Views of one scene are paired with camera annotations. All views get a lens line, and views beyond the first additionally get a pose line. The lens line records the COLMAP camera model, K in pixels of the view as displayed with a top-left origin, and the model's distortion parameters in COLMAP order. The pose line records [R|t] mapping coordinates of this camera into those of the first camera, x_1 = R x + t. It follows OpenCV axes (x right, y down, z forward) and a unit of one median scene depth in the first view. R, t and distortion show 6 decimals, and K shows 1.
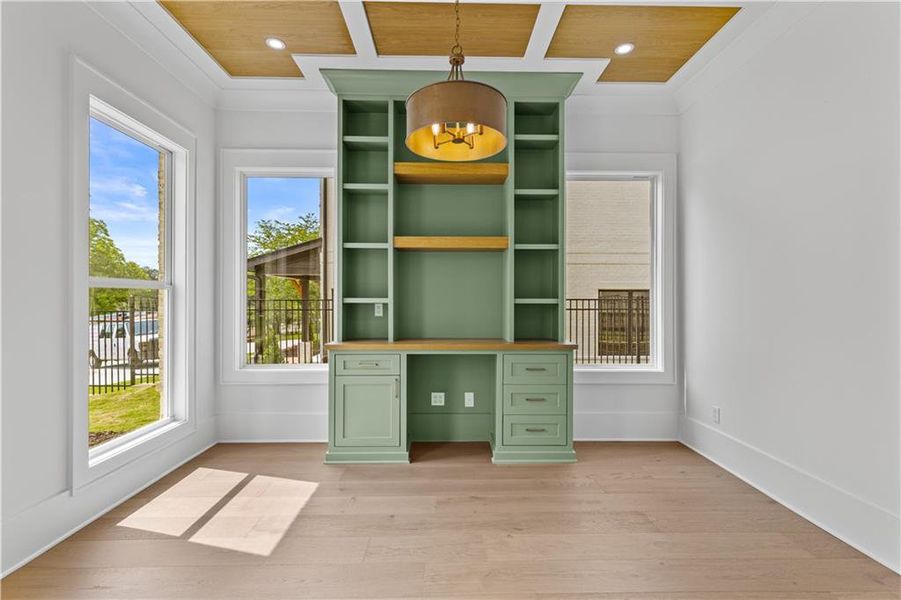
lens RADIAL K [[406.0, 0, 441.2], [0, 406.0, 292.4], [0, 0, 1]] dist [0.015052, 0.000726]
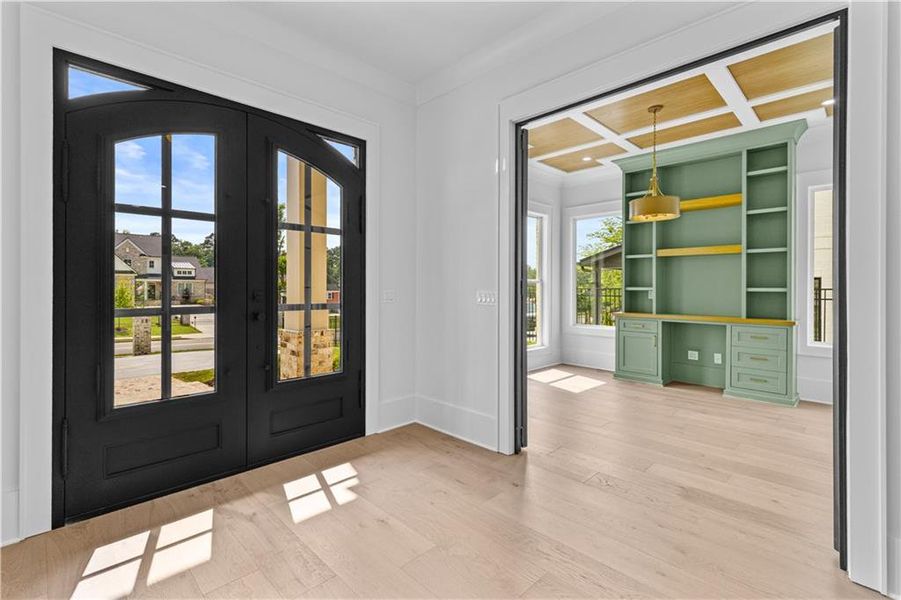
lens RADIAL K [[406.0, 0, 449.5], [0, 406.0, 290.5], [0, 0, 1]] dist [0.015052, 0.000726]
pose [[0.688067, 0.005704, -0.725625, 0.503778], [-0.000581, 0.999973, 0.007309, 0.014916], [0.725647, -0.004607, 0.688052, -0.739126]]
